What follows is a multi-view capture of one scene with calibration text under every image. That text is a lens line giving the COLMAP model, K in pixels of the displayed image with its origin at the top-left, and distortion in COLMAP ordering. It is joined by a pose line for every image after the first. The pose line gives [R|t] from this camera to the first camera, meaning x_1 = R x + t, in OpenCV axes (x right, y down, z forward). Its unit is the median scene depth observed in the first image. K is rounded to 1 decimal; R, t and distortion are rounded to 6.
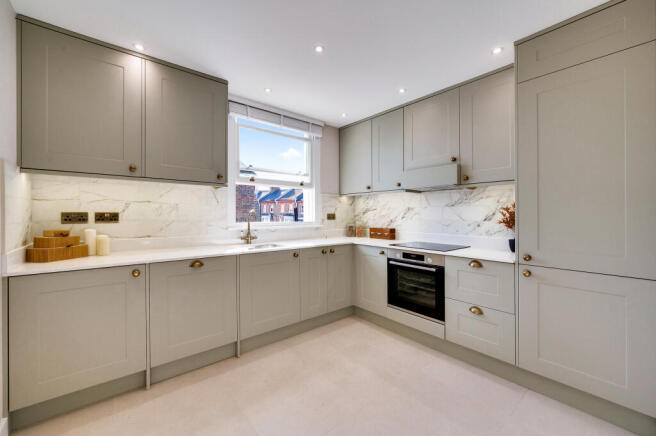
lens RADIAL K [[262.8, 0, 333.0], [0, 262.8, 213.8], [0, 0, 1]] dist [0.009208, 0.000029]
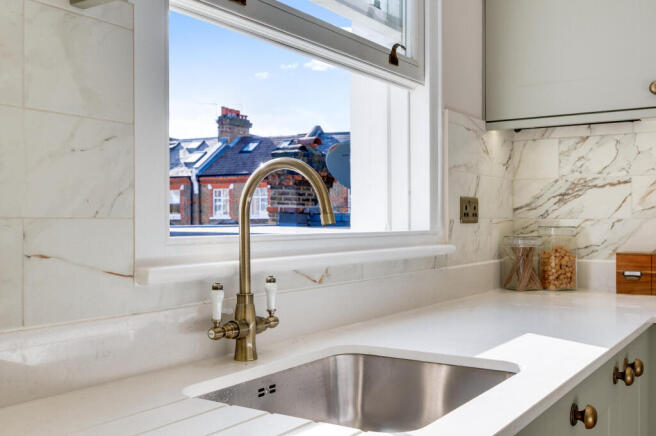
lens RADIAL K [[692.5, 0, 327.7], [0, 692.5, 217.2], [0, 0, 1]] dist [0.025440, 0.000000]
pose [[0.959181, -0.004036, 0.282764, -0.381075], [0.004690, 0.999988, -0.001638, 0.021781], [-0.282754, 0.002897, 0.959188, 0.532036]]
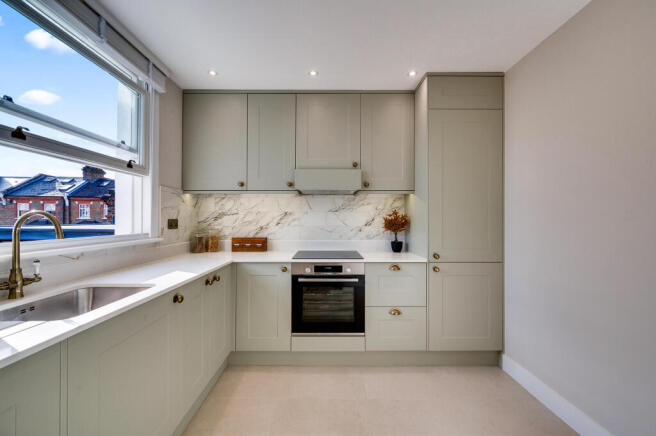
lens RADIAL K [[262.8, 0, 325.7], [0, 262.8, 216.0], [0, 0, 1]] dist [0.009208, 0.000029]
pose [[0.645977, 0.007740, 0.763317, -0.313138], [0.000052, 0.999948, -0.010183, -0.002530], [-0.763357, 0.006617, 0.645943, 0.382674]]
